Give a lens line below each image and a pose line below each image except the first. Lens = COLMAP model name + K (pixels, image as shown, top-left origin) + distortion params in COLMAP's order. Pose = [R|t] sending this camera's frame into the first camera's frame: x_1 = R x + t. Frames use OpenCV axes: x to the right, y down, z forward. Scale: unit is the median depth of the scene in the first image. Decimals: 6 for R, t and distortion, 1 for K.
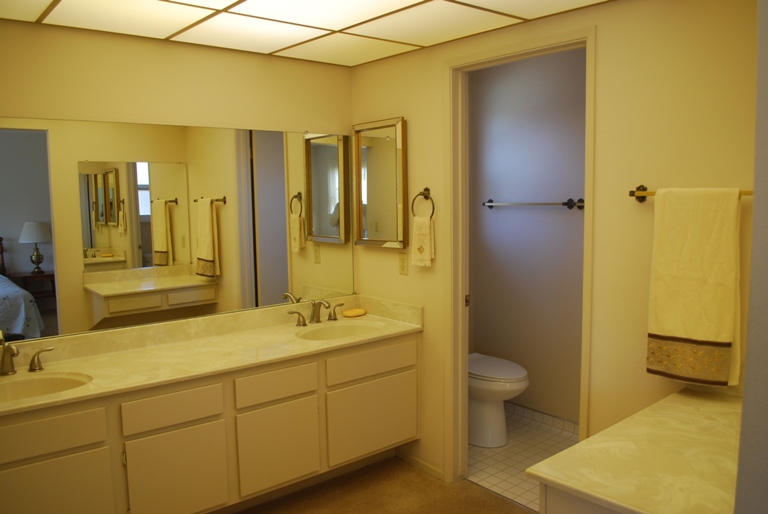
lens RADIAL K [[606.2, 0, 384.5], [0, 606.2, 261.6], [0, 0, 1]] dist [-0.076444, 0.000908]
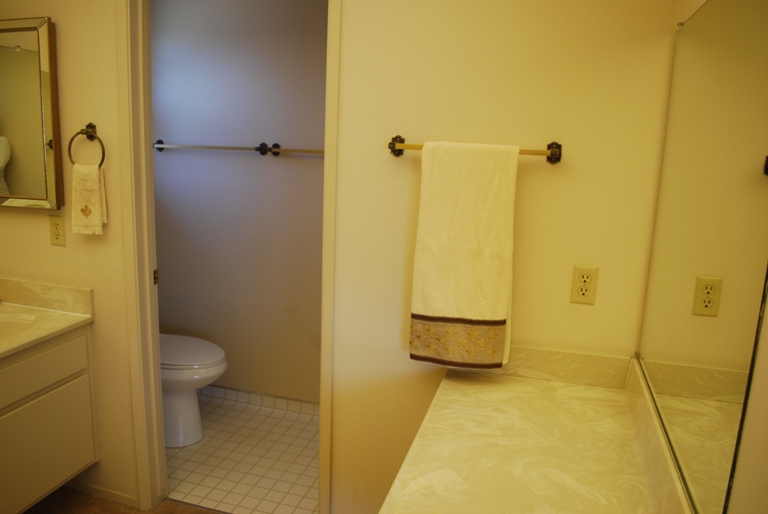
lens RADIAL K [[606.2, 0, 384.5], [0, 606.2, 261.6], [0, 0, 1]] dist [-0.076444, 0.000908]
pose [[0.824517, -0.069751, 0.561521, -0.047590], [0.011088, 0.994174, 0.107215, -0.032285], [-0.565728, -0.082174, 0.820487, 0.225096]]
